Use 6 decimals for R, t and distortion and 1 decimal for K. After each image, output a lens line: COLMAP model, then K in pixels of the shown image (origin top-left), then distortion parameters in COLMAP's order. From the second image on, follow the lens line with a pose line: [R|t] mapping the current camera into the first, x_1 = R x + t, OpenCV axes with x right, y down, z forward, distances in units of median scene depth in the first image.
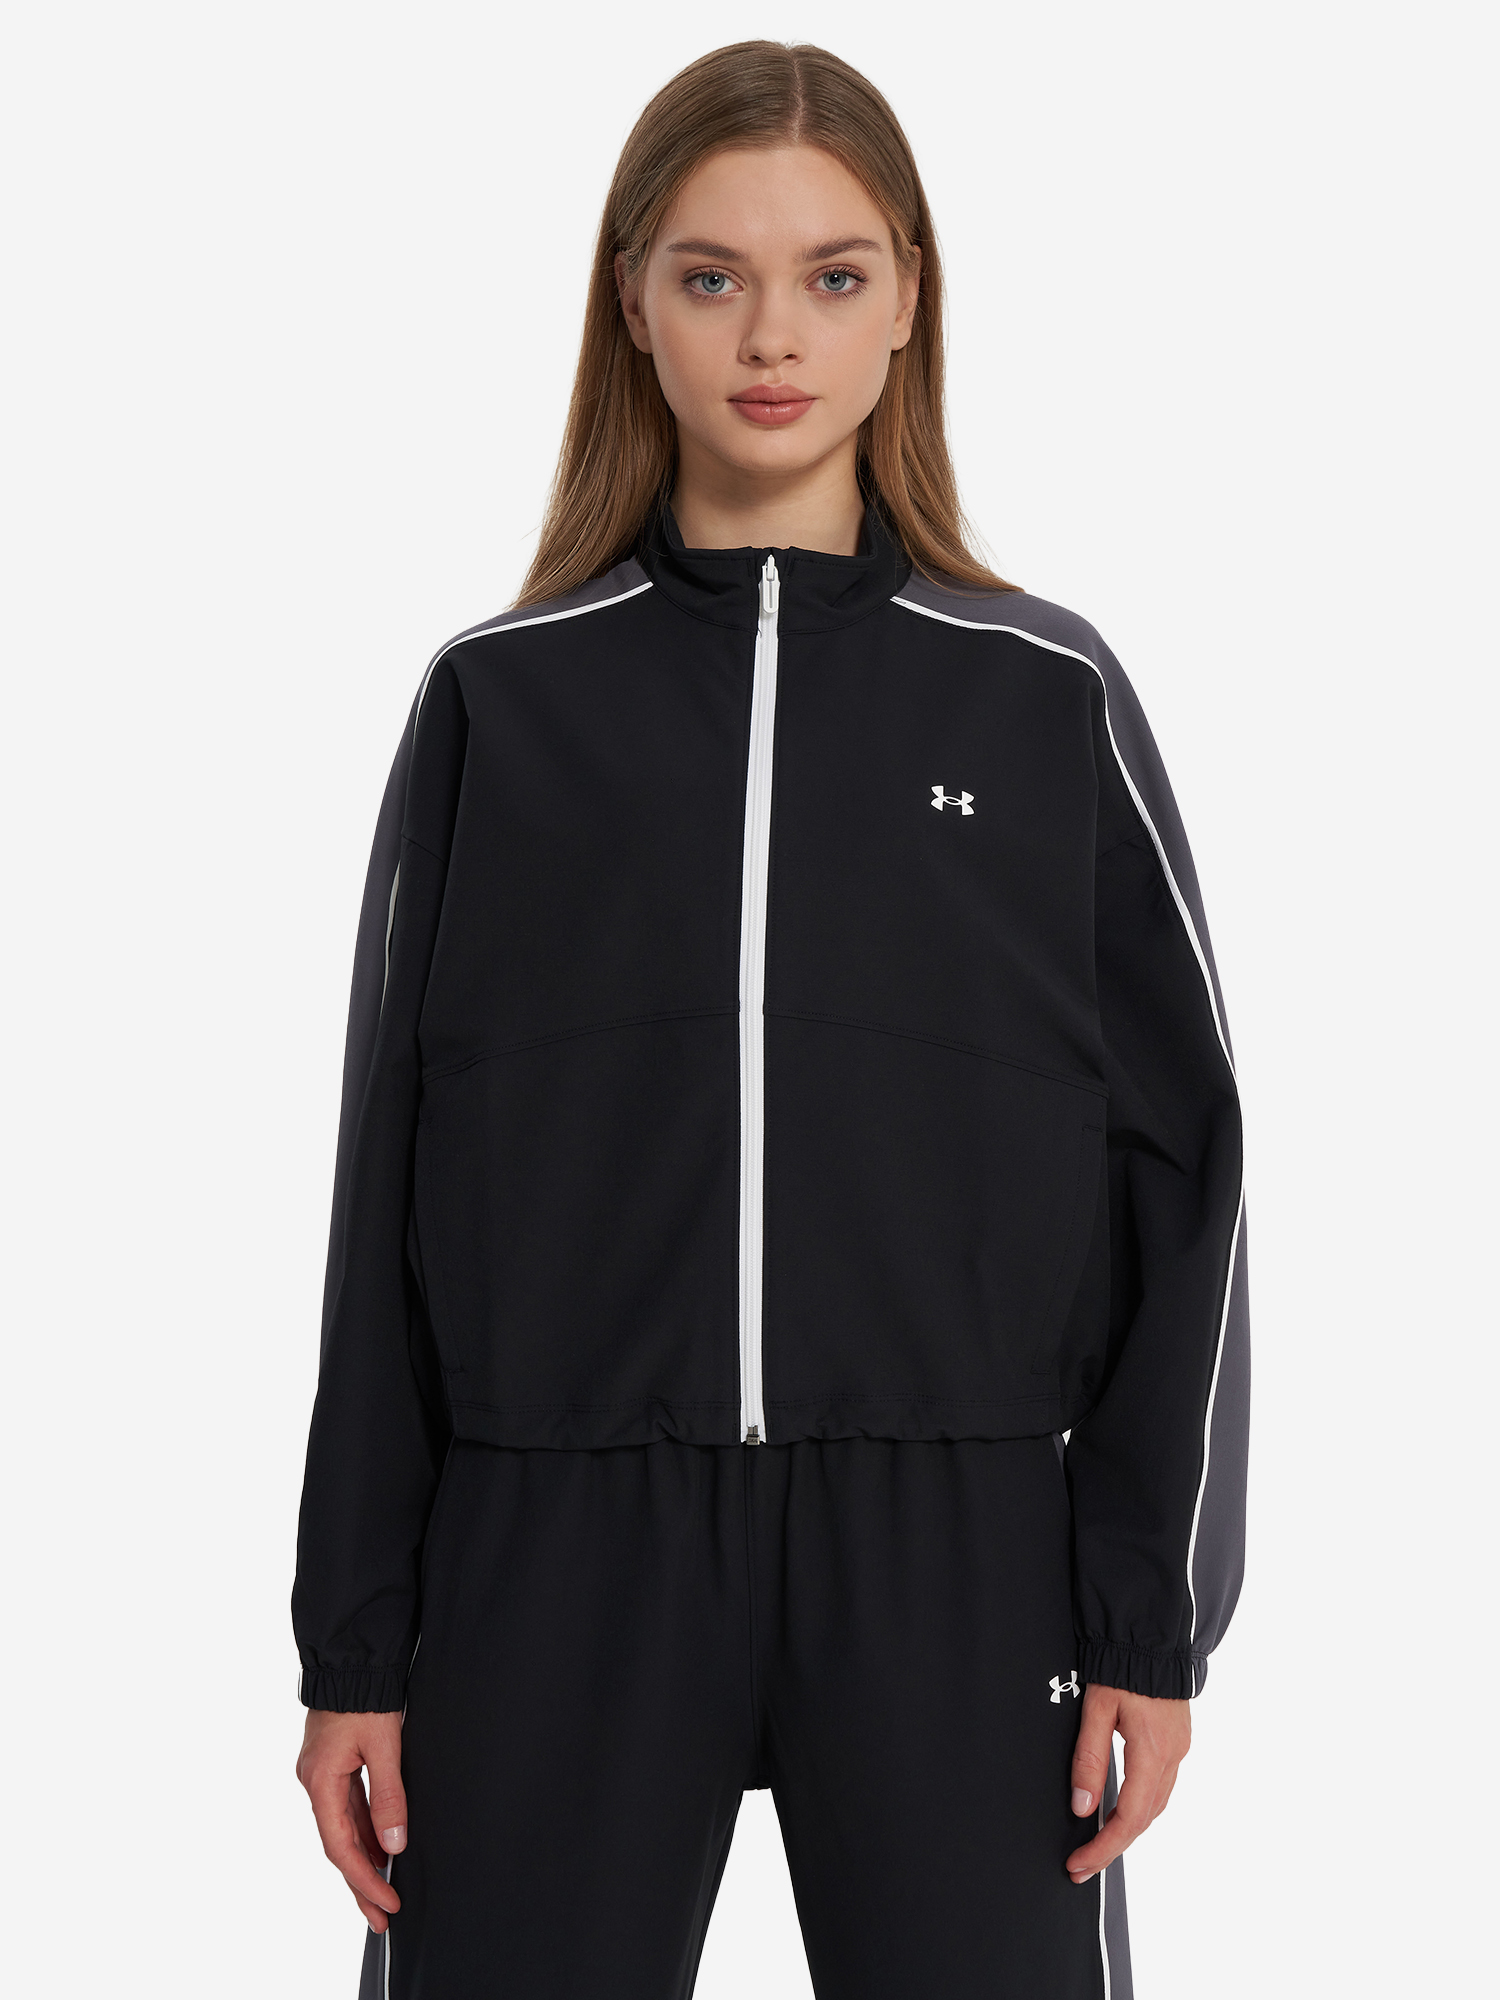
lens RADIAL K [[3973.4, 0, 750.0], [0, 3973.4, 1000.0], [0, 0, 1]] dist [-0.014142, 0.128814]
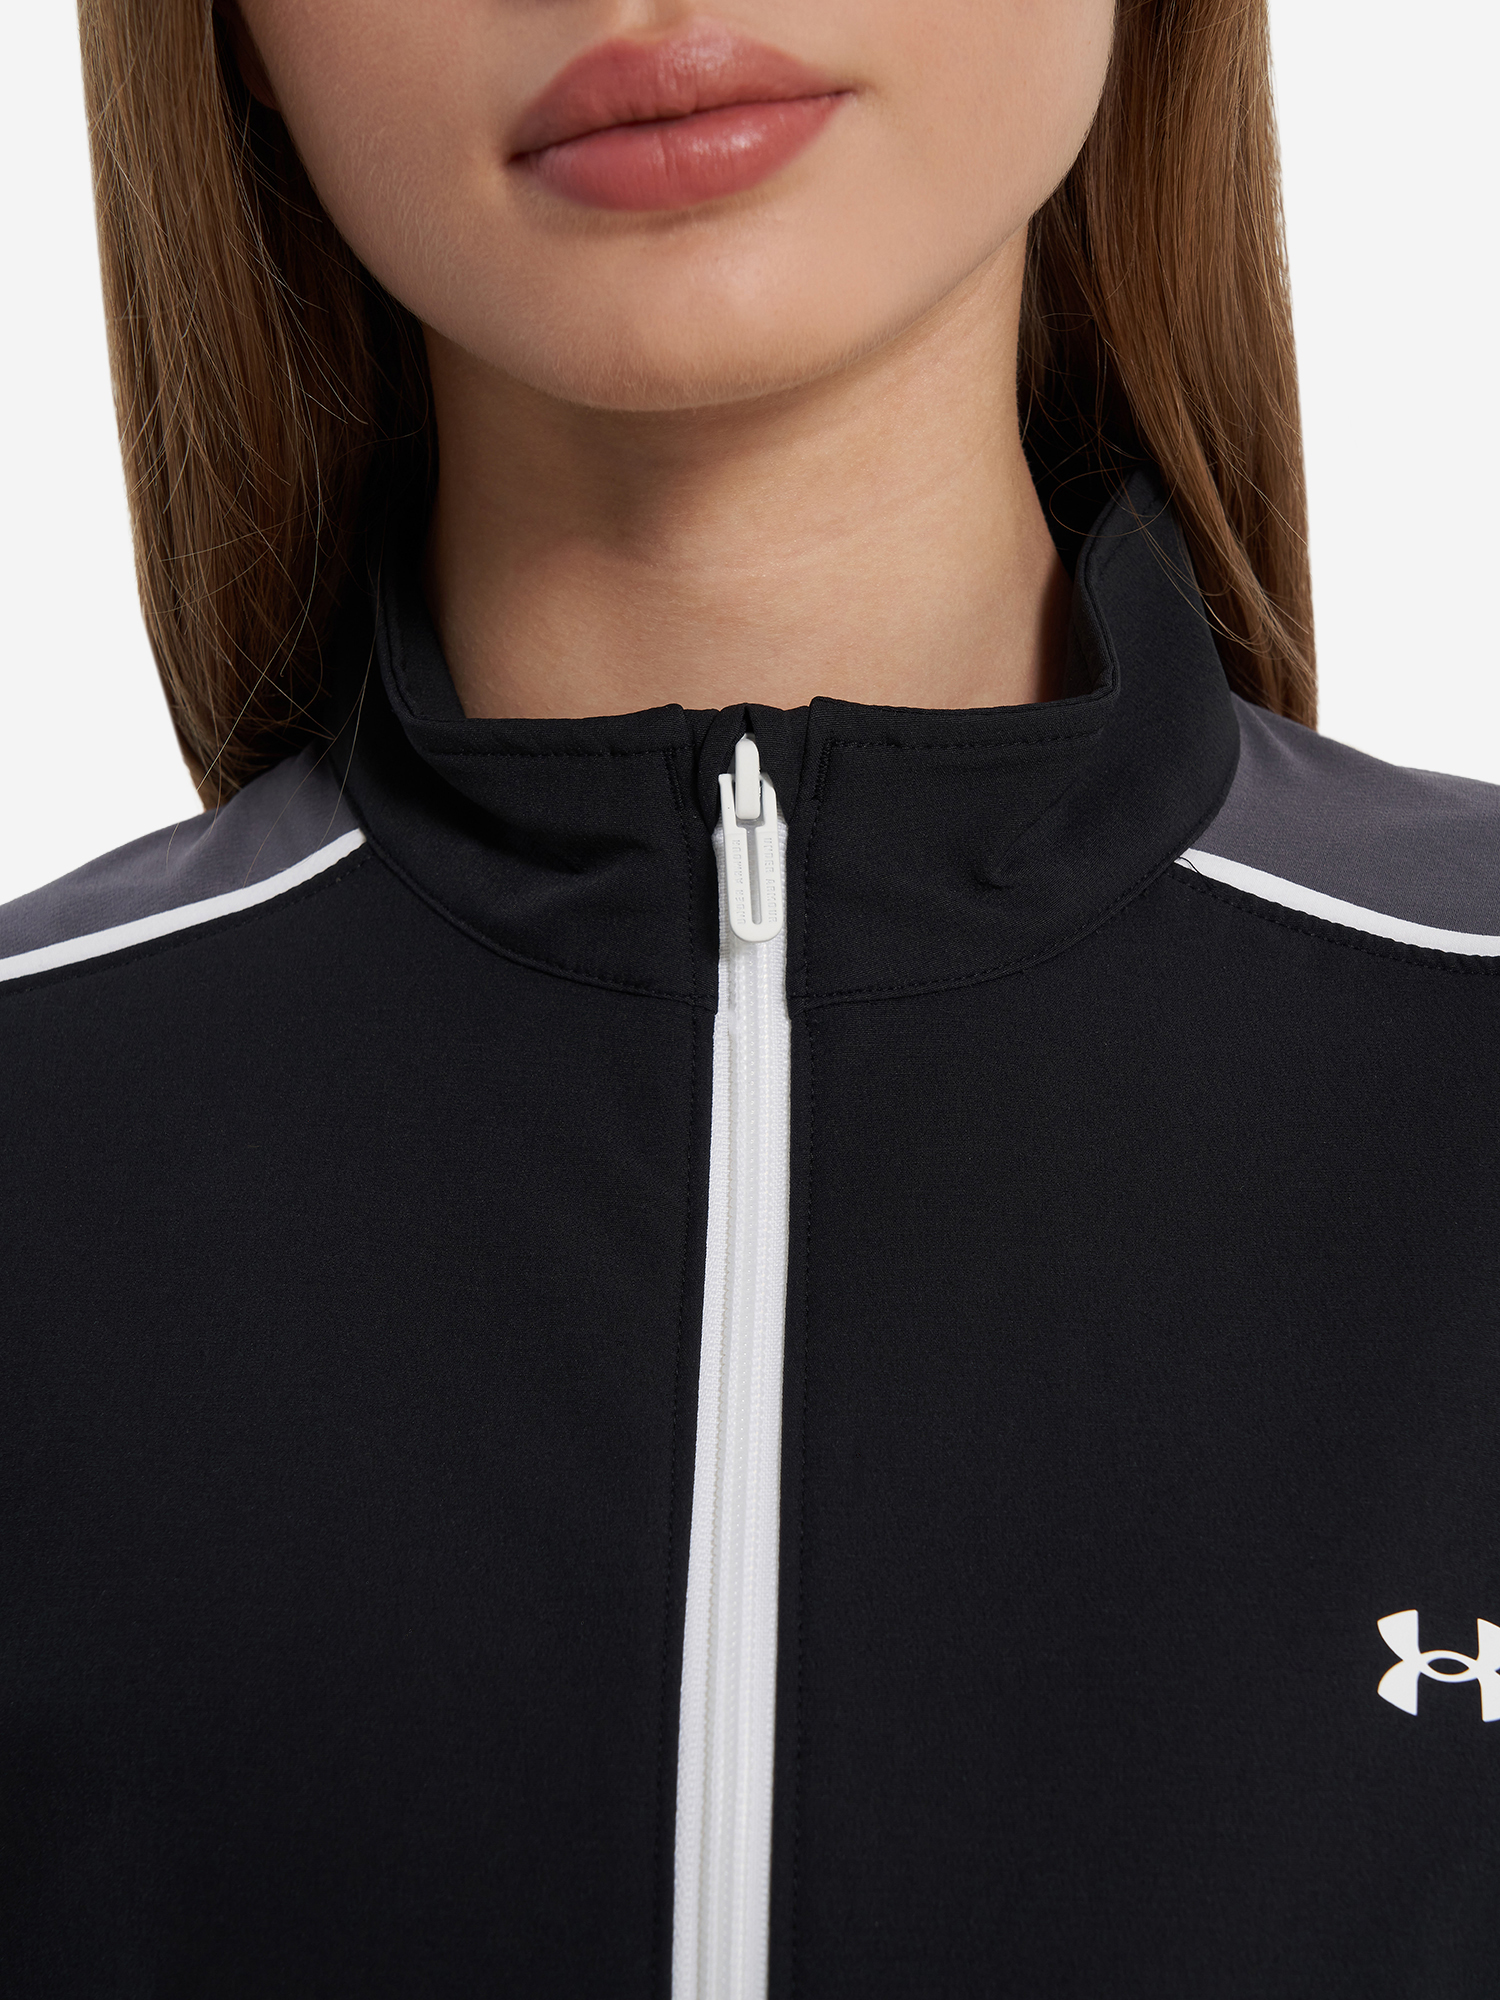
lens RADIAL K [[2893.5, 0, 750.0], [0, 2893.5, 1000.0], [0, 0, 1]] dist [-0.014524, -3.253160]
pose [[0.997120, -0.040524, -0.064099, 0.017612], [0.042353, 0.998726, 0.027442, -0.098886], [0.062905, -0.030078, 0.997566, 0.797195]]
